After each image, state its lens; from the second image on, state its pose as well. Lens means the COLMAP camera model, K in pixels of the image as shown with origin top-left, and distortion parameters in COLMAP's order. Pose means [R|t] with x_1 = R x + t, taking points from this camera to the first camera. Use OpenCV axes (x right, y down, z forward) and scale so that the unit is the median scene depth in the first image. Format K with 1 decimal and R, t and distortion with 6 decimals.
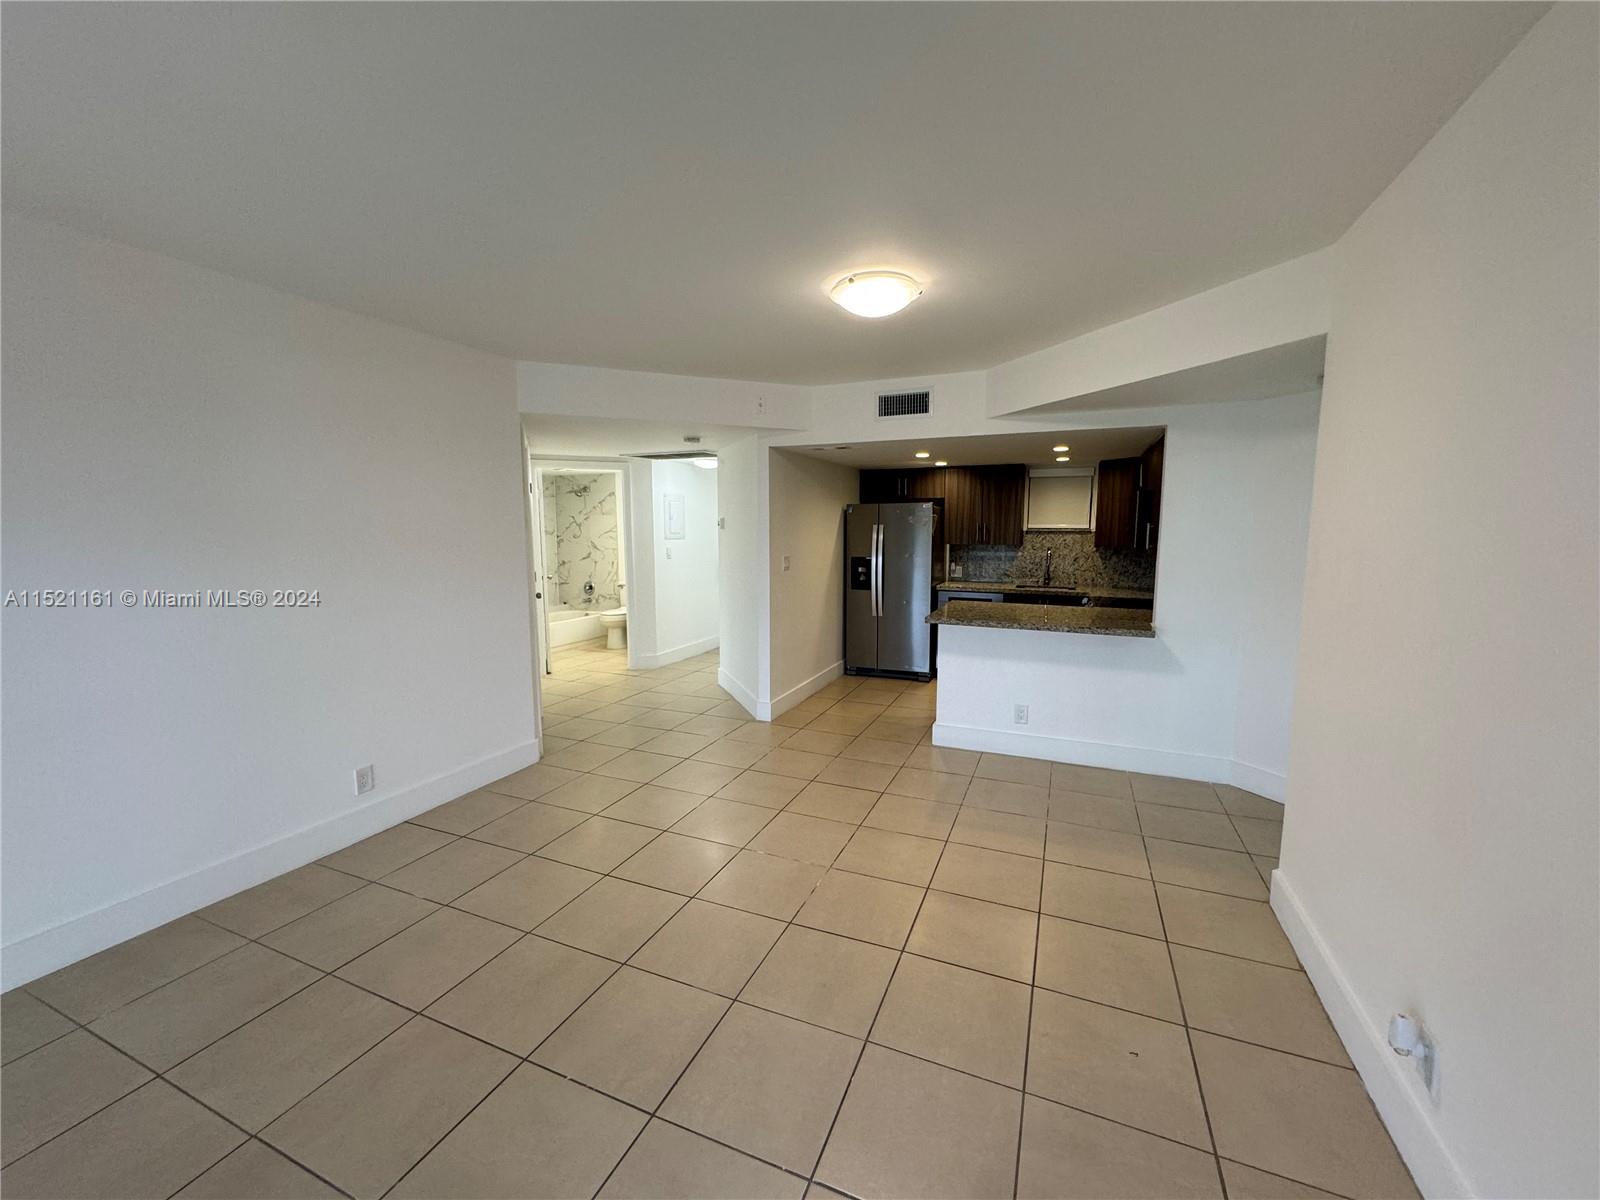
lens RADIAL K [[642.2, 0, 799.8], [0, 642.2, 598.2], [0, 0, 1]] dist [-0.001354, -0.000358]
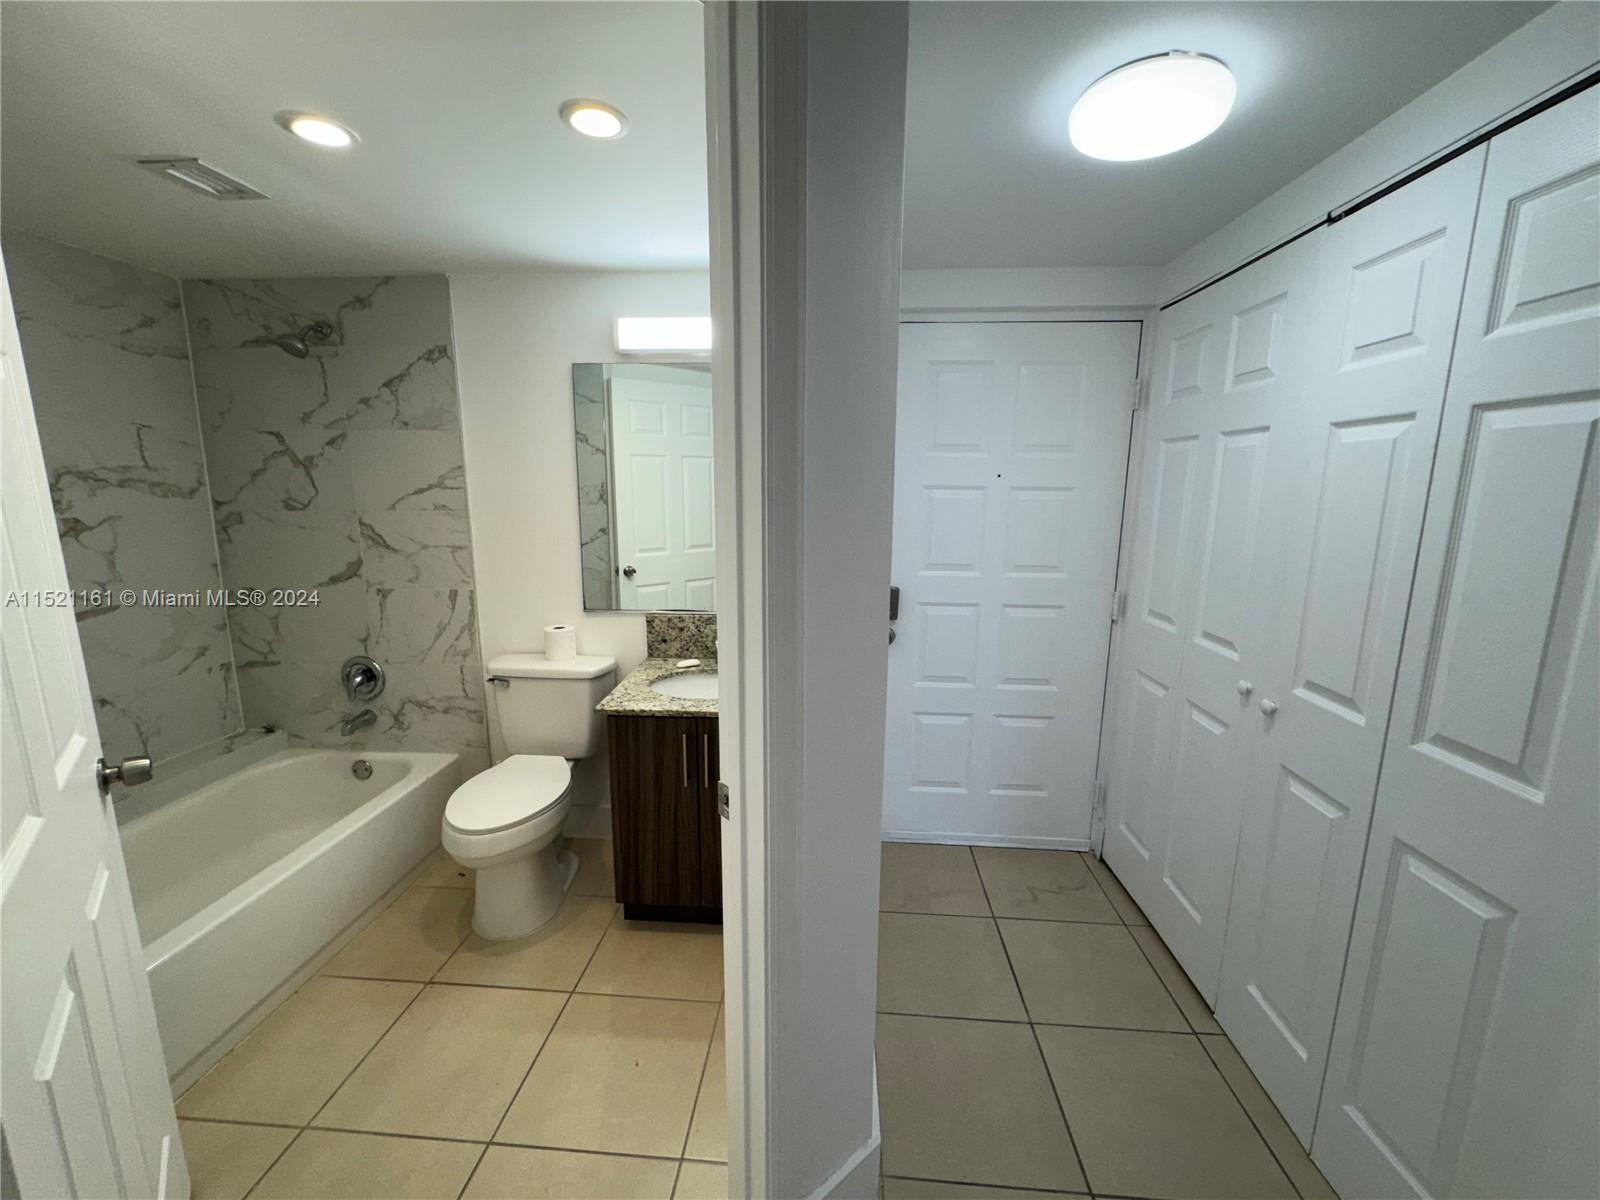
lens RADIAL K [[642.2, 0, 798.6], [0, 642.2, 600.9], [0, 0, 1]] dist [-0.001354, -0.000358]
pose [[0.942075, -0.050834, 0.331528, -0.235164], [0.029169, 0.997120, 0.070005, -0.066844], [-0.334132, -0.056280, 0.940844, 0.656449]]
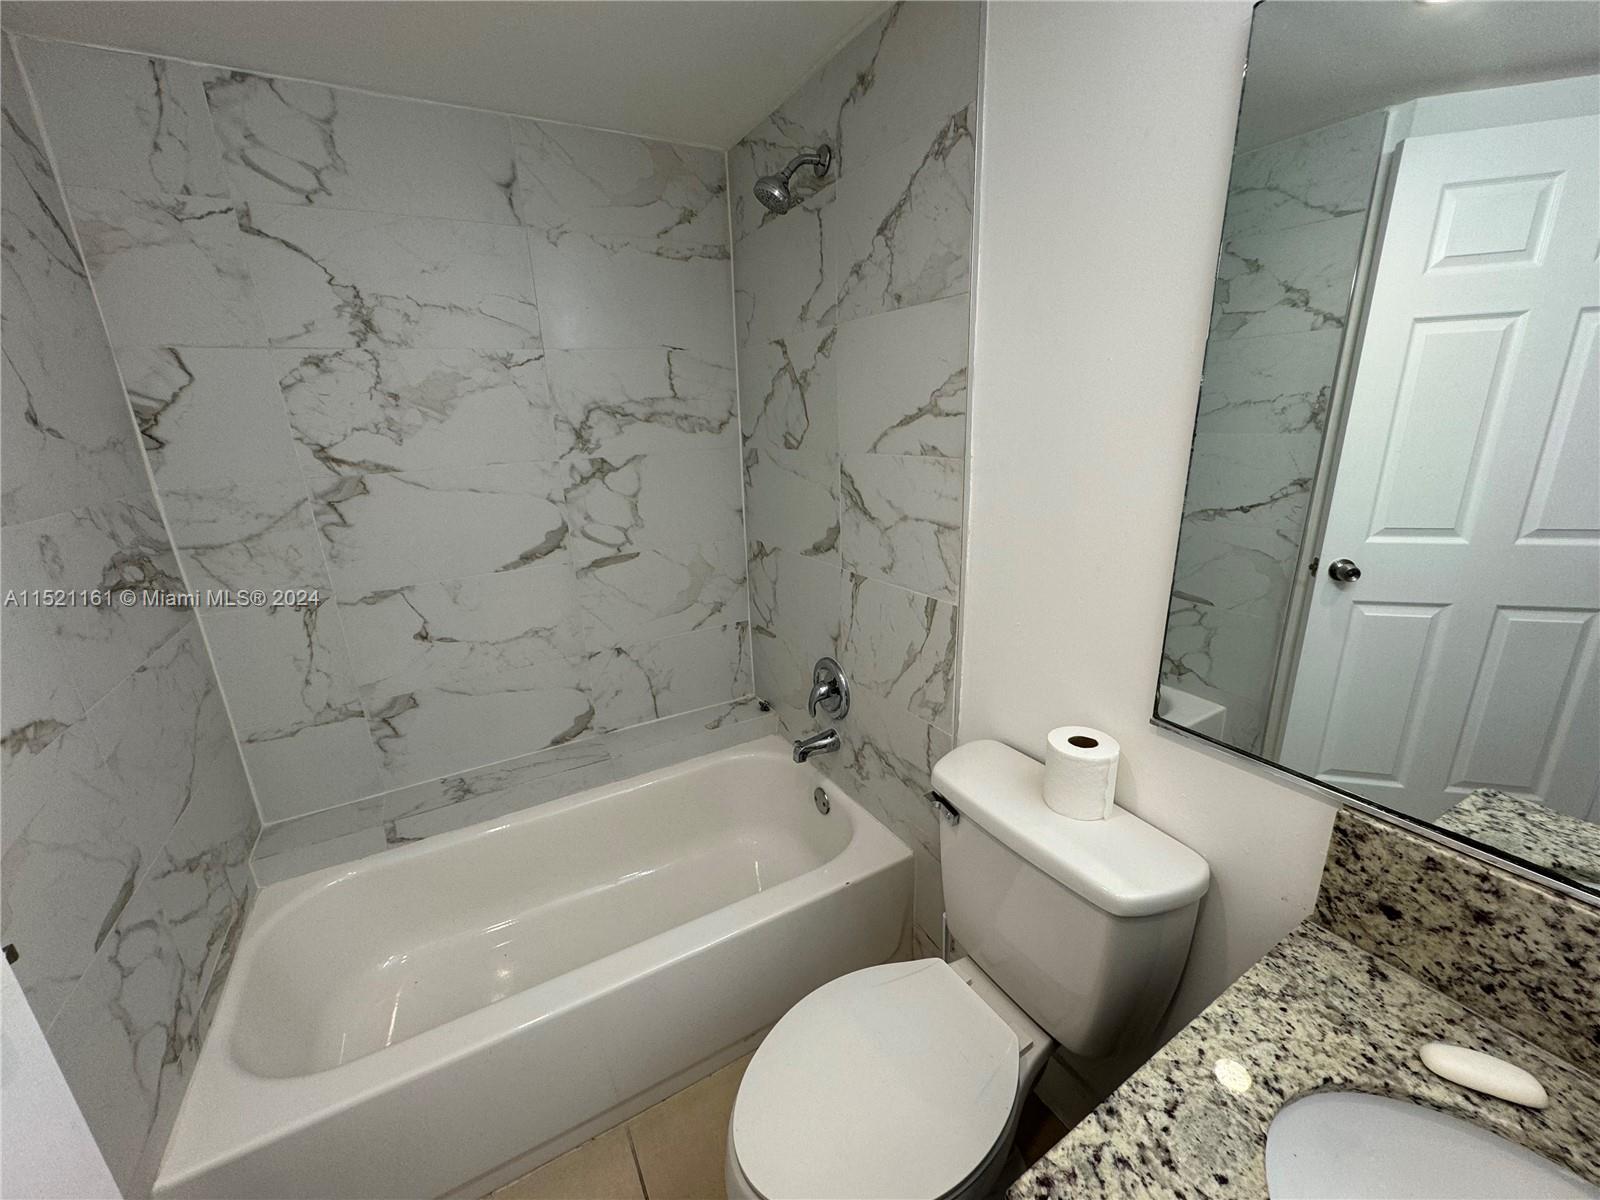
lens RADIAL K [[642.2, 0, 796.5], [0, 642.2, 600.1], [0, 0, 1]] dist [-0.001354, -0.000358]
pose [[0.801165, 0.145557, -0.580473, -0.218125], [-0.034411, 0.979570, 0.198139, -0.086989], [0.597454, -0.138768, 0.789805, 0.831024]]
